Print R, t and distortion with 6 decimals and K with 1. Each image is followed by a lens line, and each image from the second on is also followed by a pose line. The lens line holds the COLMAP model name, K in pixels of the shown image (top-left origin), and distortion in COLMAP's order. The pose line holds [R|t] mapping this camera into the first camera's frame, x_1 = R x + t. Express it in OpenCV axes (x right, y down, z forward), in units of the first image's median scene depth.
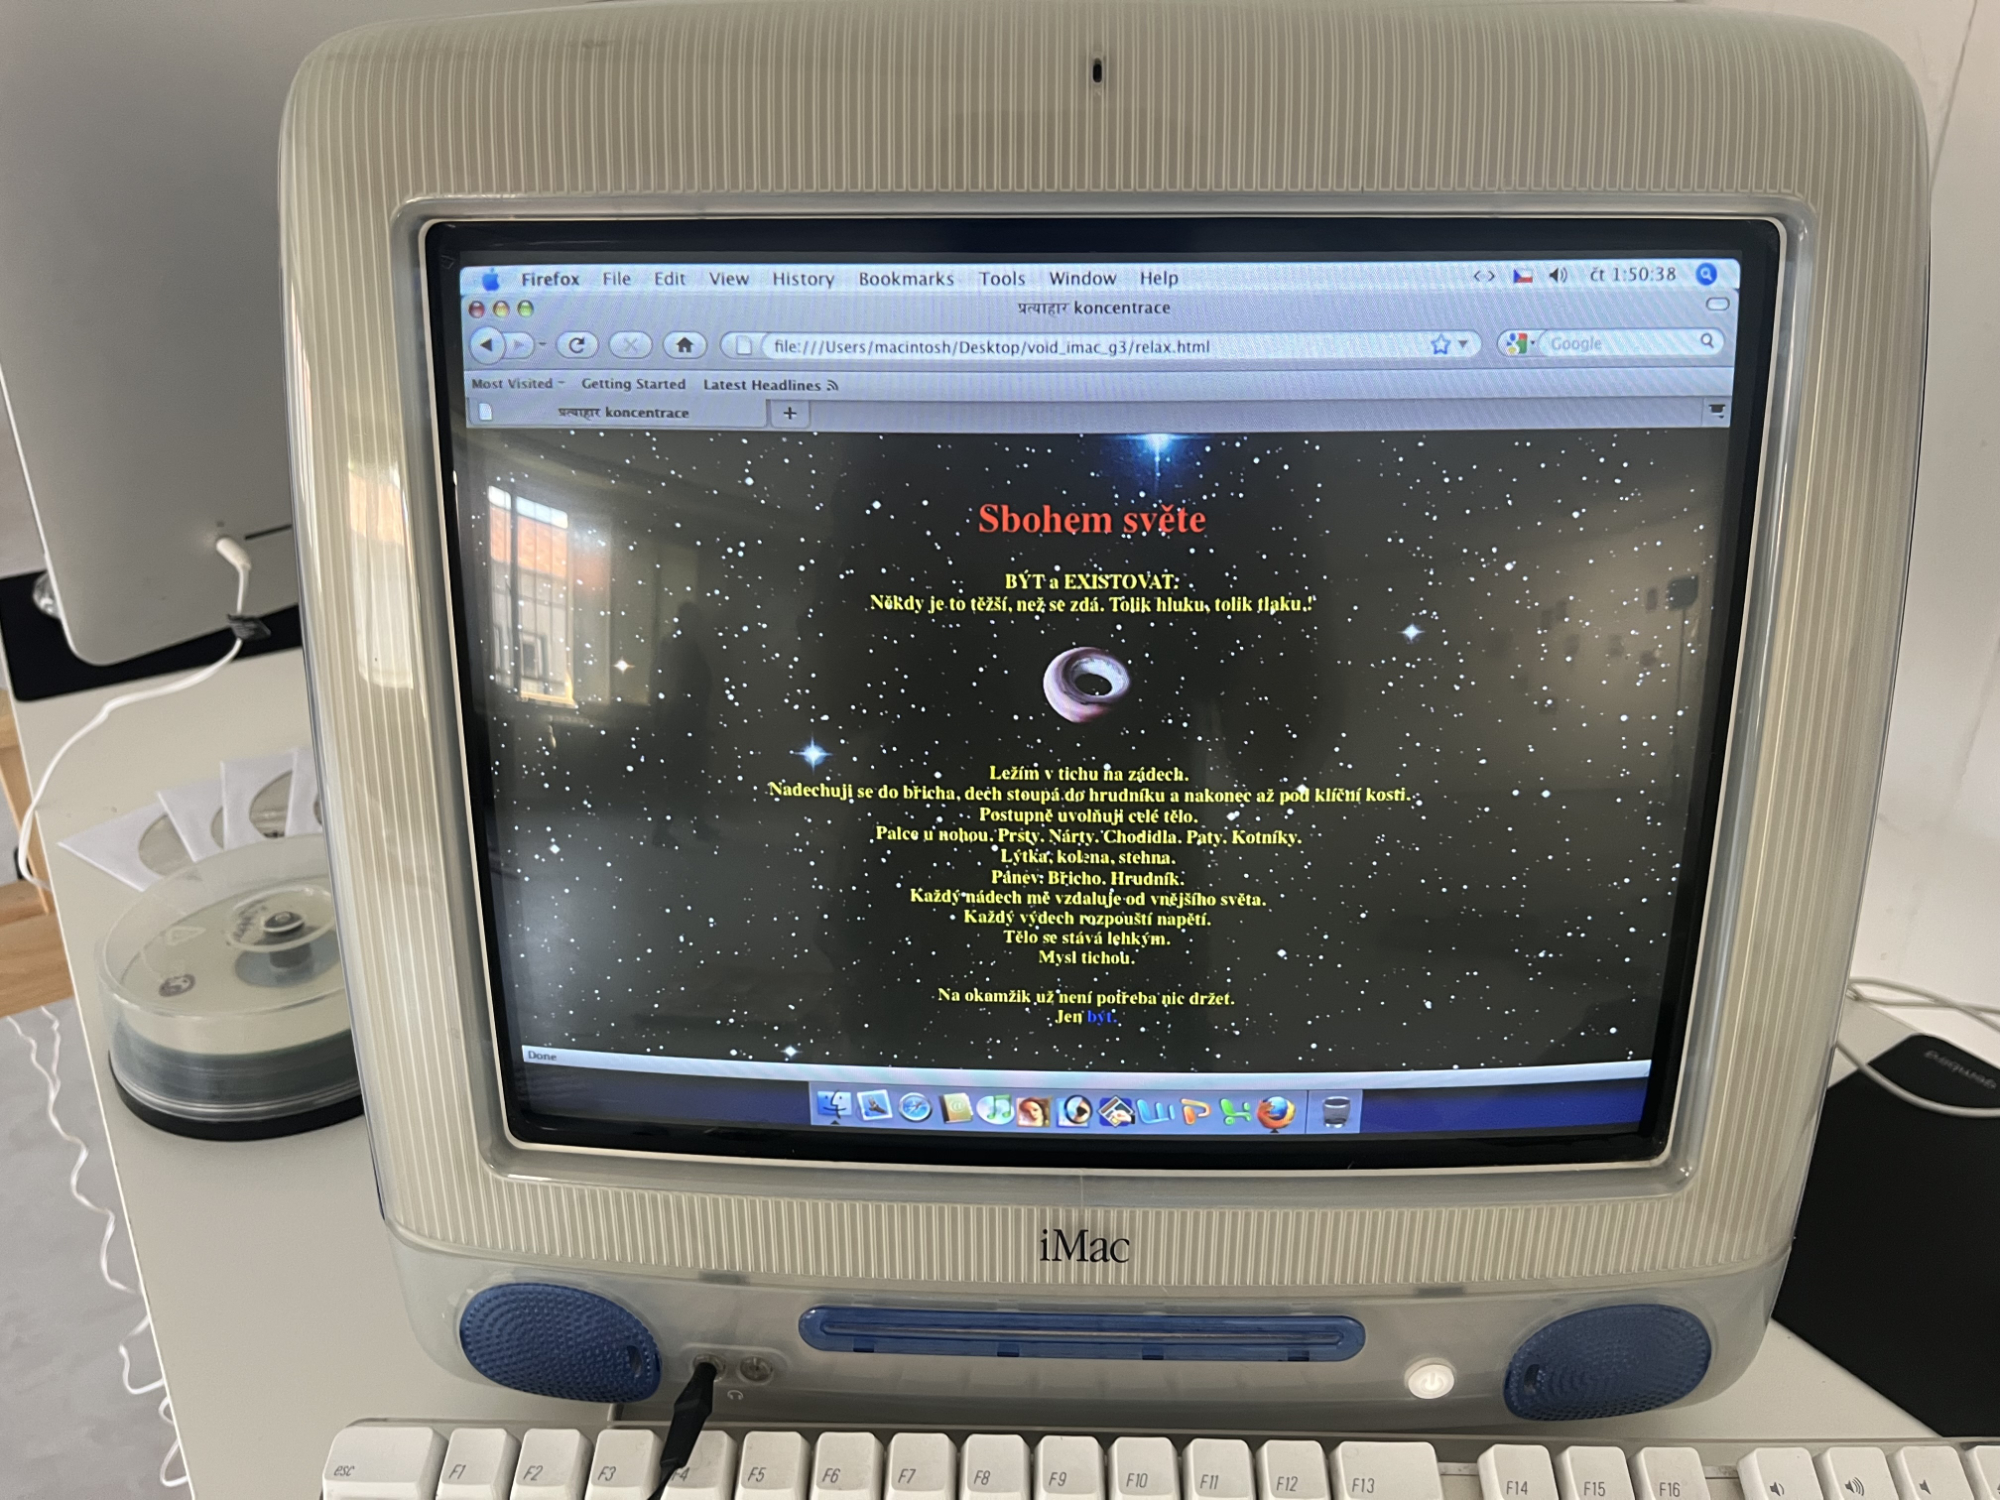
lens RADIAL K [[1508.1, 0, 999.6], [0, 1508.1, 713.9], [0, 0, 1]] dist [0.040348, -0.072084]
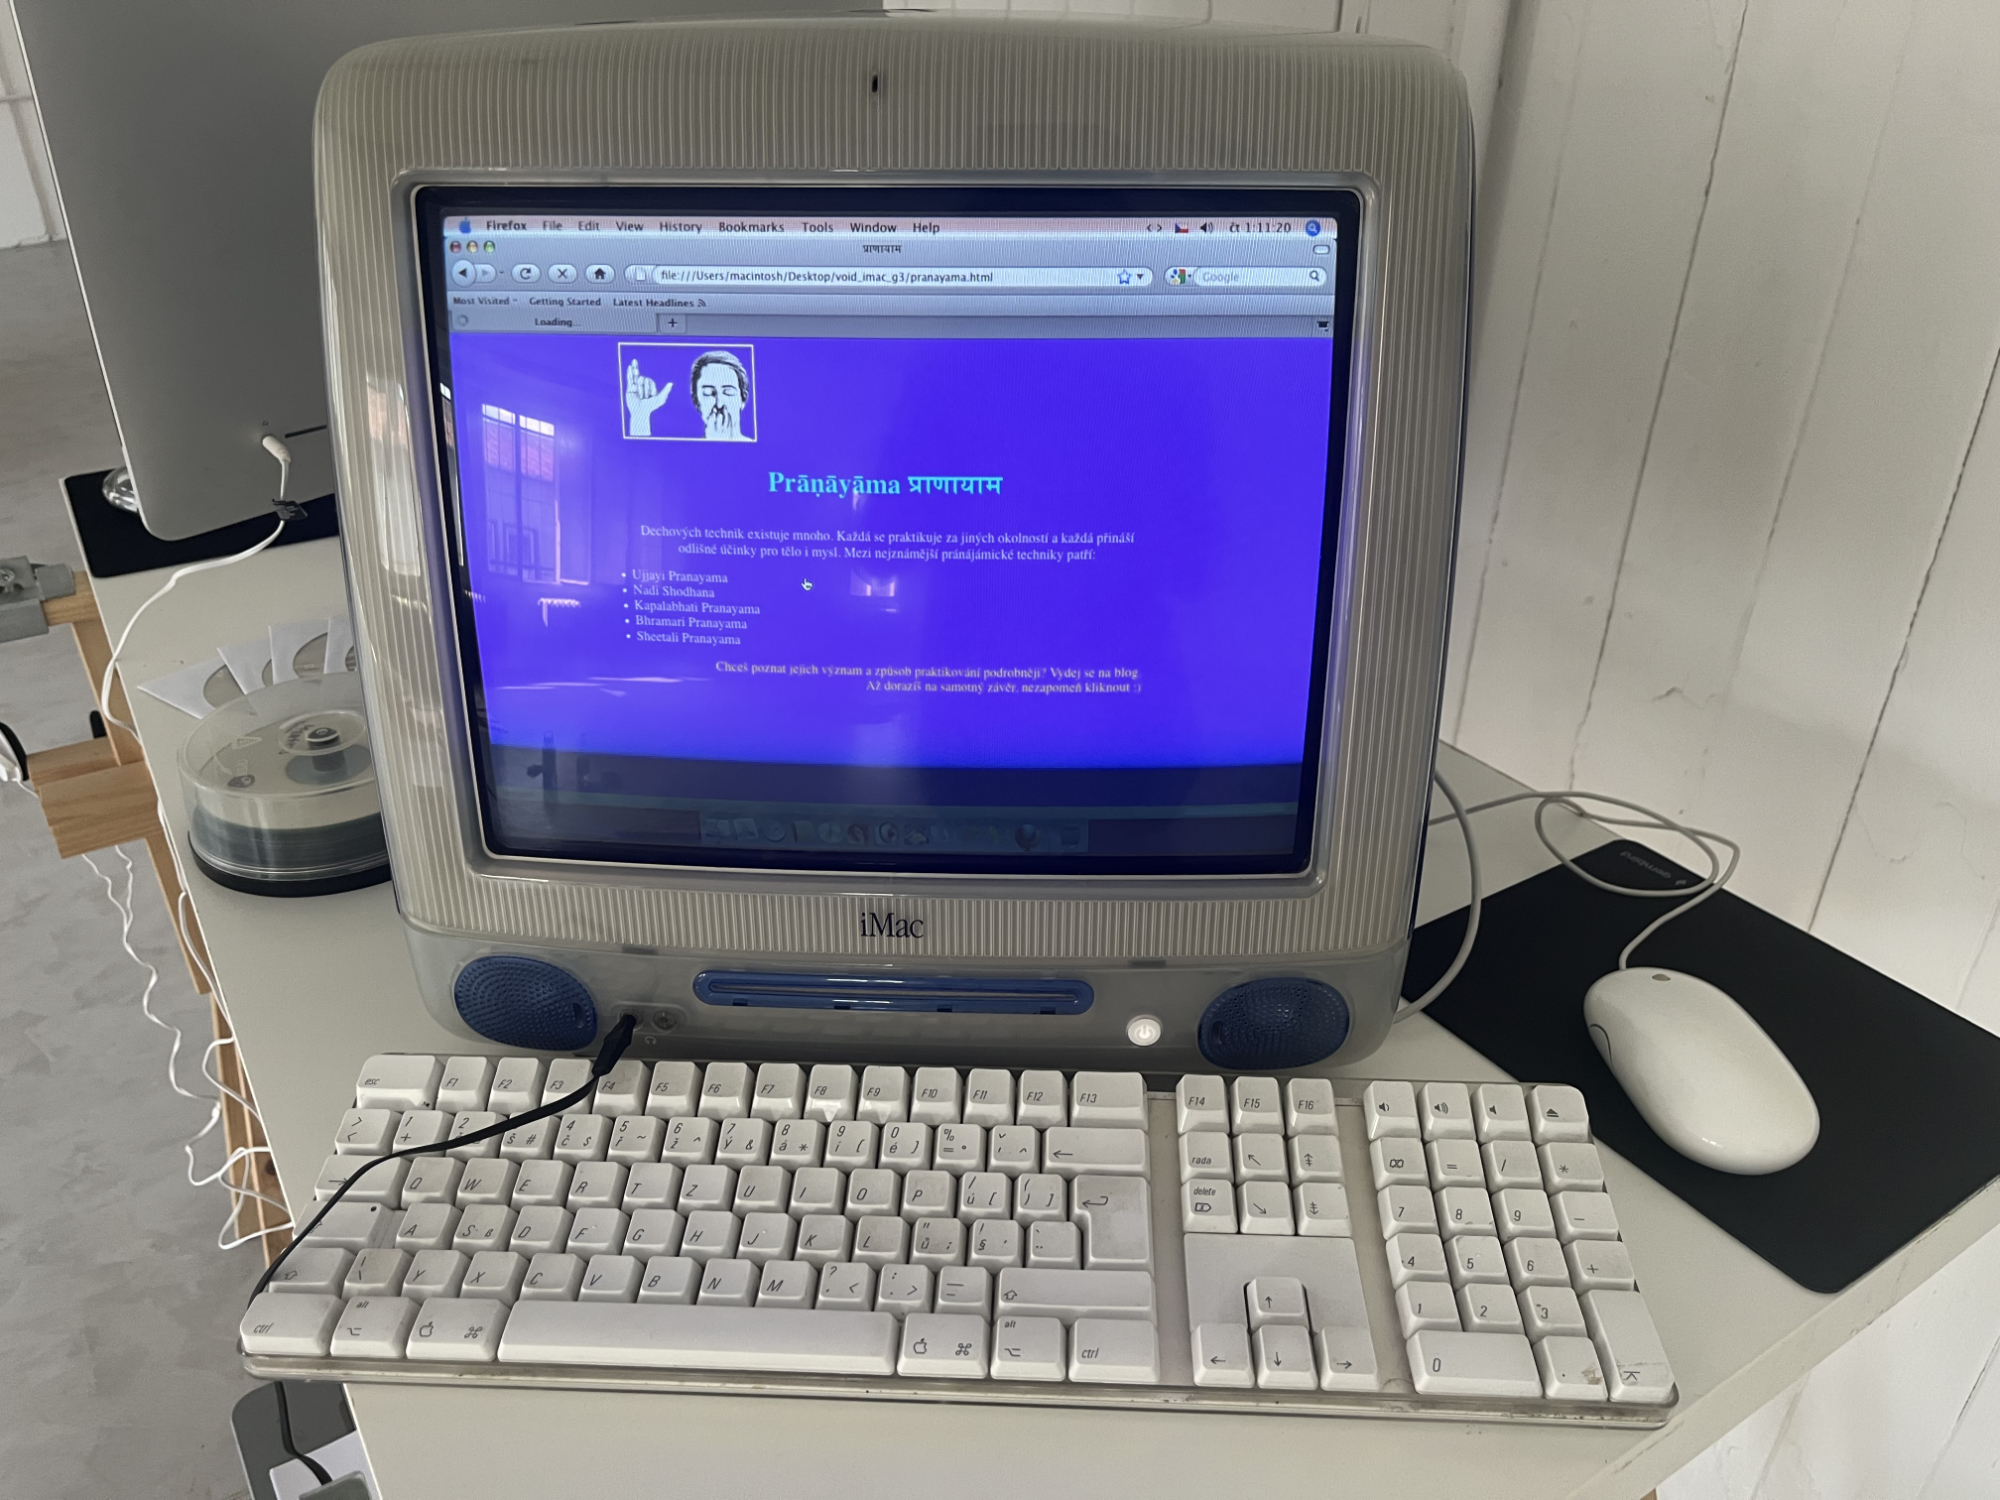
lens RADIAL K [[1553.7, 0, 1013.6], [0, 1553.7, 749.2], [0, 0, 1]] dist [-0.000962, 0.001389]
pose [[0.999734, 0.012153, -0.019594, 0.197178], [-0.010992, 0.998239, 0.058297, 0.102524], [0.020268, -0.058066, 0.998107, -0.431536]]
